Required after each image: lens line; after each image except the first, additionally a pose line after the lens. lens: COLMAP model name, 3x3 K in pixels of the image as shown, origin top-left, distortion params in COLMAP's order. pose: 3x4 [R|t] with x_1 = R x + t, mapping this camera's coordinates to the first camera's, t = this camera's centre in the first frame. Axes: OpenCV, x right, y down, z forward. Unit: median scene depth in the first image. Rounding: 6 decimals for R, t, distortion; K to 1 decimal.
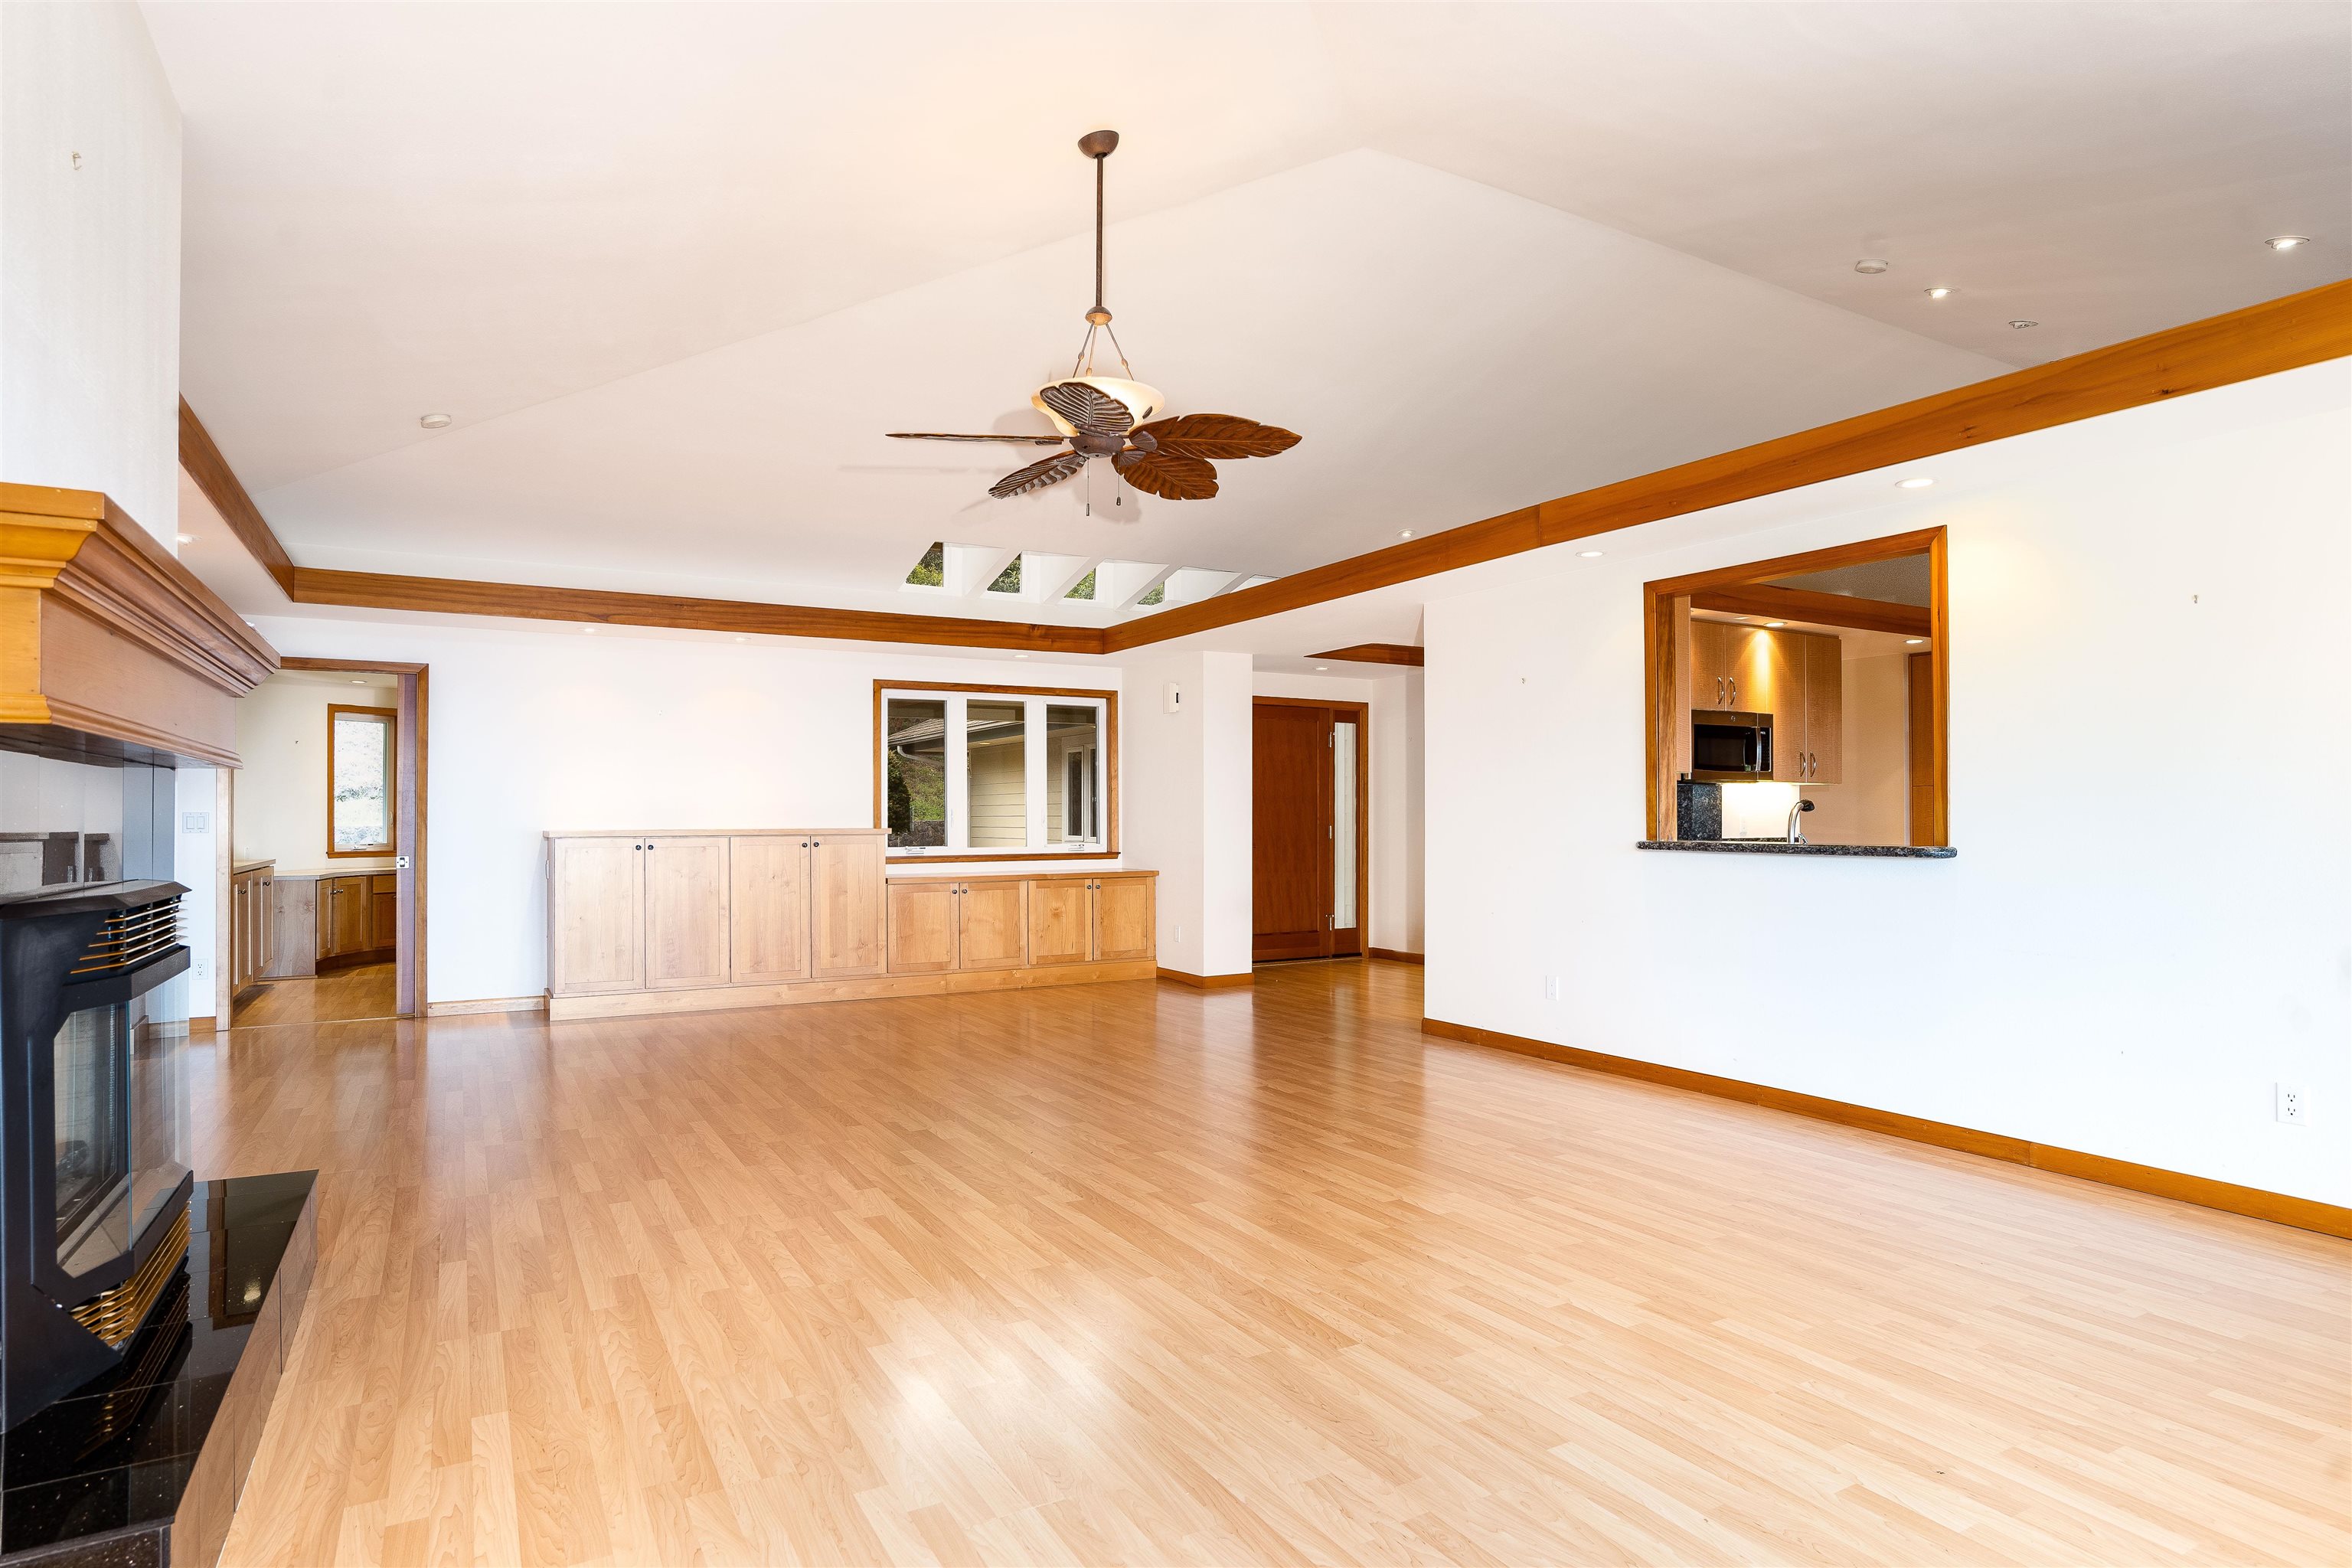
lens RADIAL K [[1283.2, 0, 1176.0], [0, 1283.2, 784.0], [0, 0, 1]] dist [-0.001978, -0.000235]
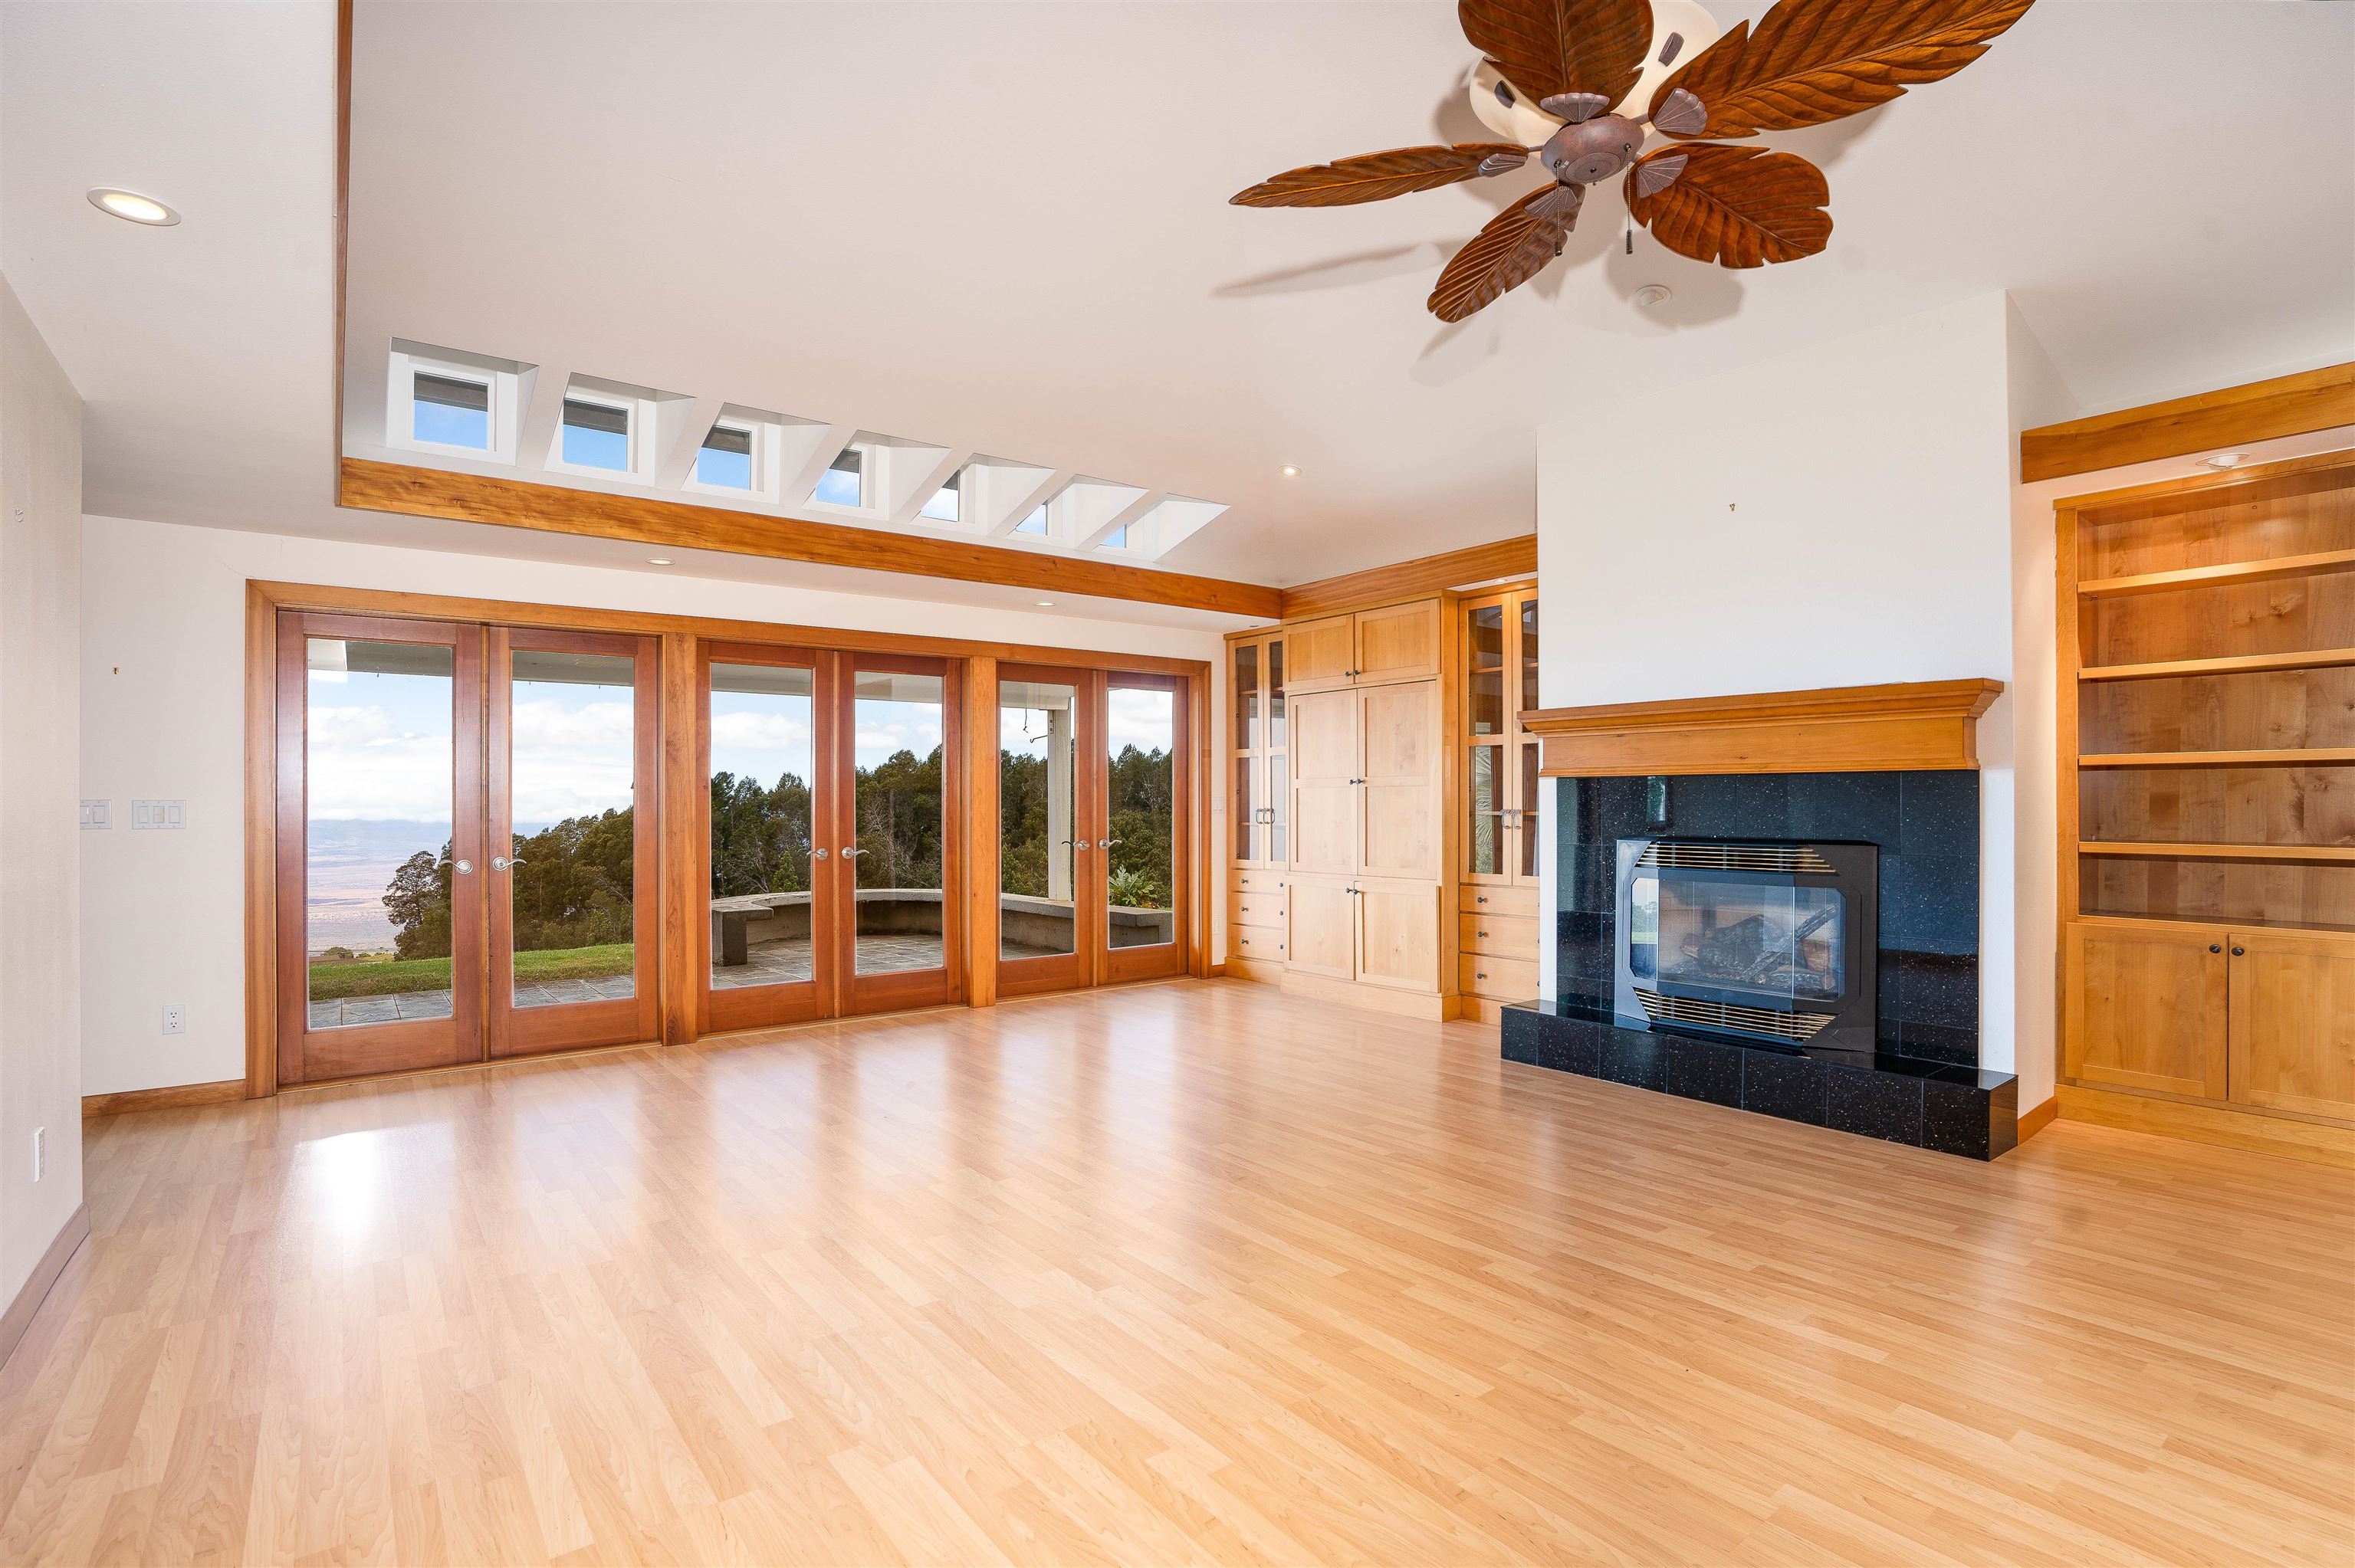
lens RADIAL K [[1104.3, 0, 1161.0], [0, 1104.3, 809.6], [0, 0, 1]] dist [-0.053183, -0.000004]
pose [[-0.991904, 0.001670, -0.126982, 0.199252], [0.004365, 0.999771, -0.020945, 0.038197], [0.126918, -0.021330, -0.991684, 1.514197]]
